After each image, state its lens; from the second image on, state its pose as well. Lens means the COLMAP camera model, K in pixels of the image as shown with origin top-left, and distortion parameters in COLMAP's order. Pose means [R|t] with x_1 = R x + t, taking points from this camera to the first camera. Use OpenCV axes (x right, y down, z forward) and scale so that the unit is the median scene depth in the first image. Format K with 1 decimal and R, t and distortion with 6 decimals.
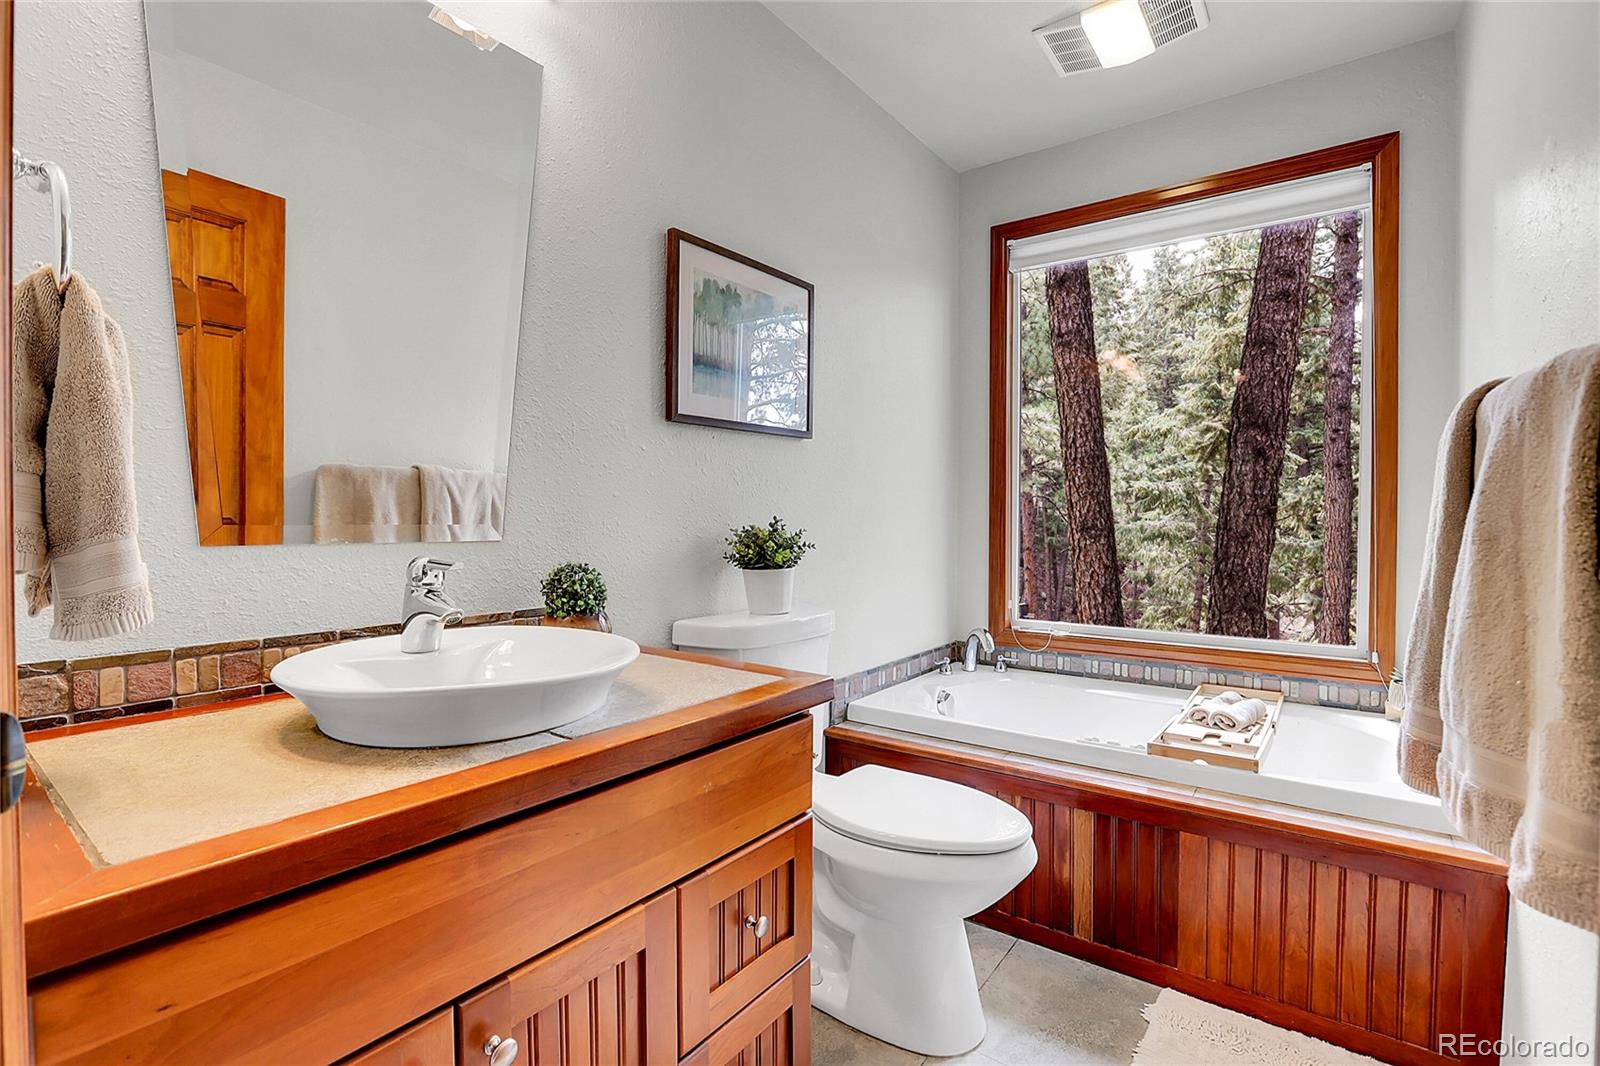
lens RADIAL K [[730.6, 0, 797.6], [0, 730.6, 533.8], [0, 0, 1]] dist [-0.049239, 0.018140]
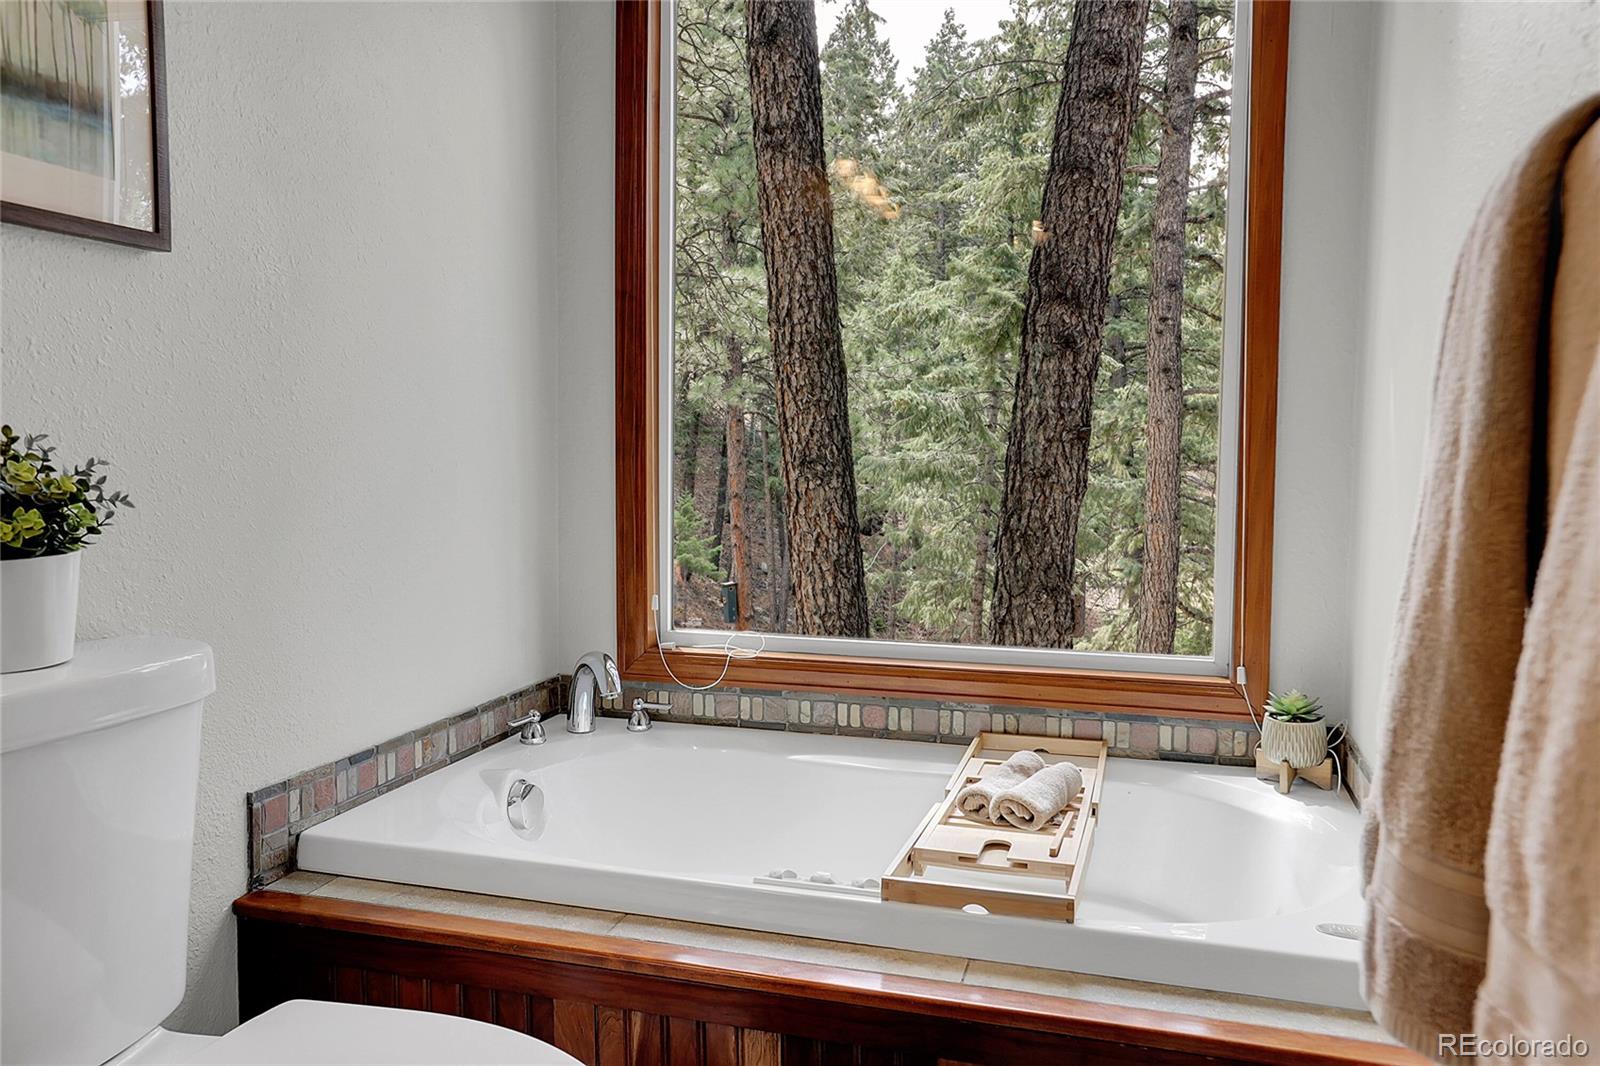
lens RADIAL K [[1182.9, 0, 795.9], [0, 1182.9, 529.7], [0, 0, 1]] dist [-0.002484, 0.033011]
pose [[0.938821, -0.019011, 0.343881, 0.054176], [0.002352, 0.998806, 0.048795, 0.000917], [-0.344398, -0.045001, 0.937744, 0.091677]]
